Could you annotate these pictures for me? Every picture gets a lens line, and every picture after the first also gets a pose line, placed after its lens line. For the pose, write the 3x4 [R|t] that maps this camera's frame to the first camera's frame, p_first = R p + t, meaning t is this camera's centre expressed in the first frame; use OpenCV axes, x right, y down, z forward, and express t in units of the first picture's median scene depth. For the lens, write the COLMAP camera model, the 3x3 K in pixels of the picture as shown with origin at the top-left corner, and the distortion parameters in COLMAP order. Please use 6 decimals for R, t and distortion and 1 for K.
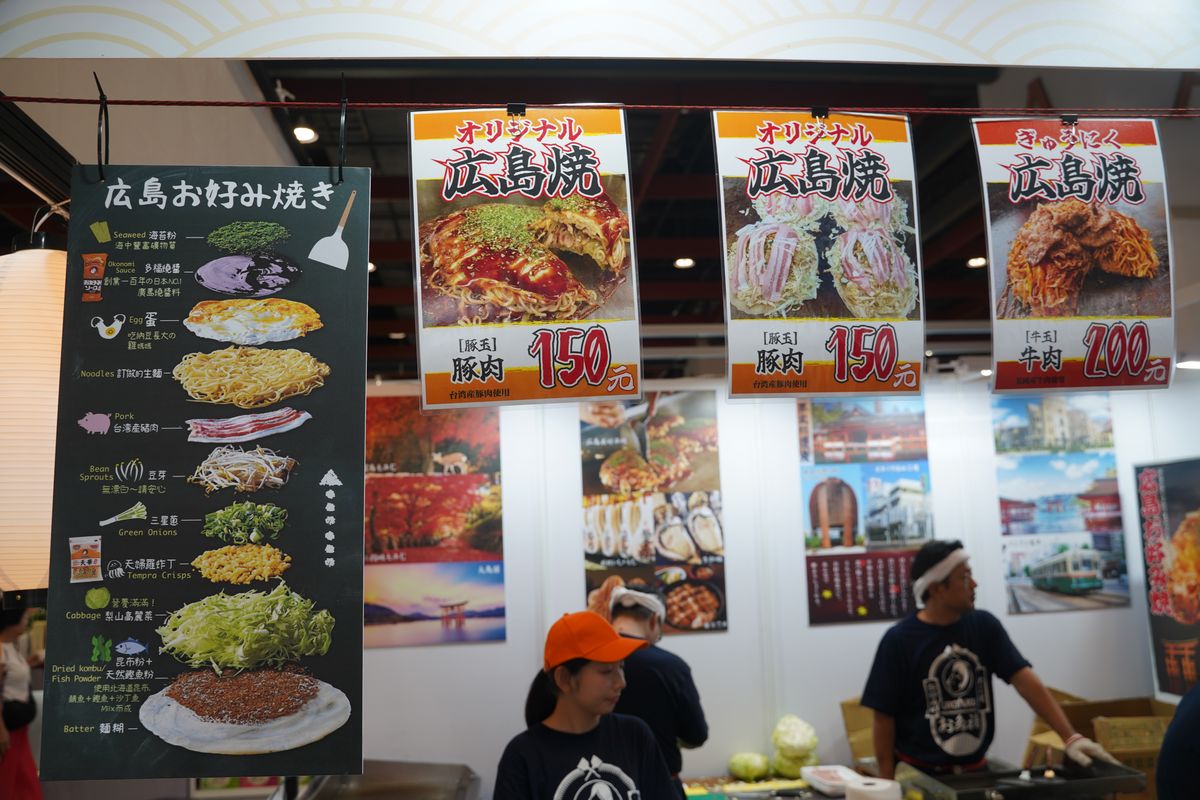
lens RADIAL K [[972.6, 0, 595.1], [0, 972.6, 410.4], [0, 0, 1]] dist [-0.115673, 0.096038]
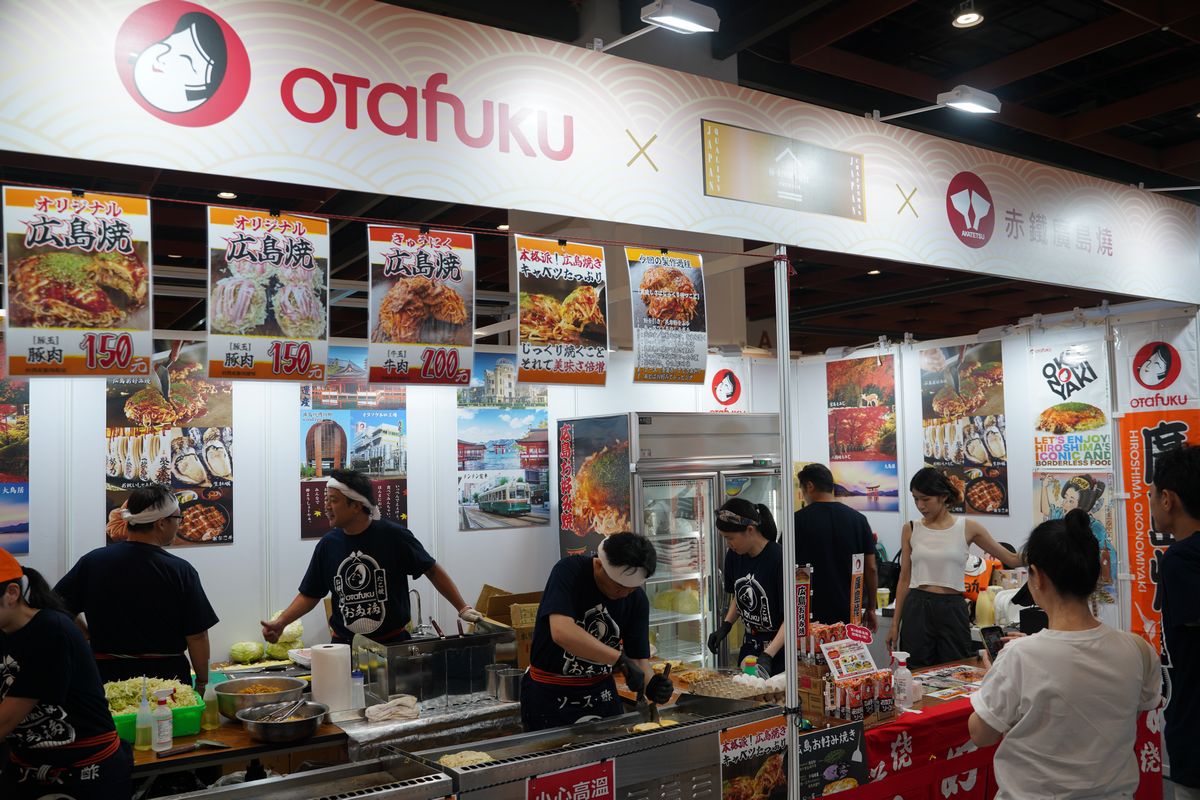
lens RADIAL K [[972.6, 0, 595.1], [0, 972.6, 410.4], [0, 0, 1]] dist [-0.115673, 0.096038]
pose [[0.893169, 0.041750, 0.447779, -0.000793], [-0.071716, 0.996163, 0.050169, -0.029739], [-0.443966, -0.076922, 0.892736, -0.259148]]
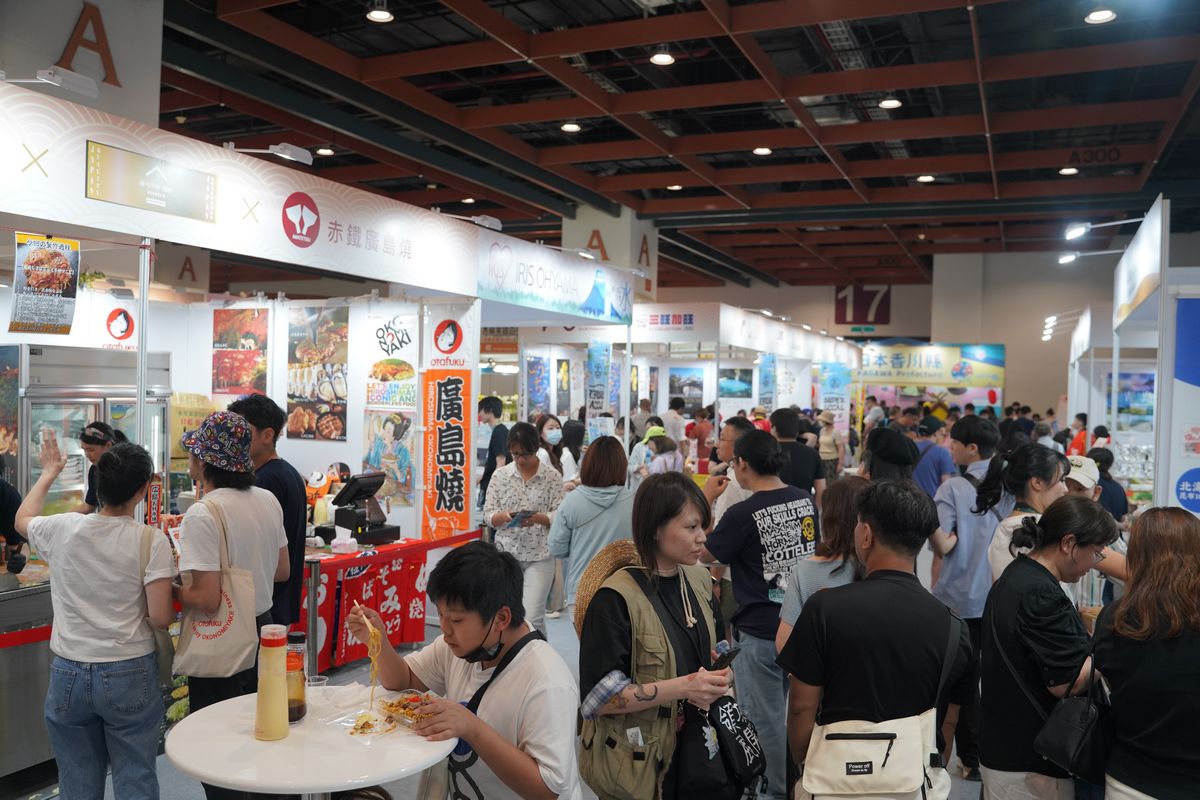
lens RADIAL K [[972.6, 0, 595.1], [0, 972.6, 410.4], [0, 0, 1]] dist [-0.115673, 0.096038]
pose [[0.503722, 0.035657, 0.863130, -0.173218], [-0.158636, 0.985975, 0.051848, -0.077789], [-0.849175, -0.163041, 0.502314, -0.598790]]
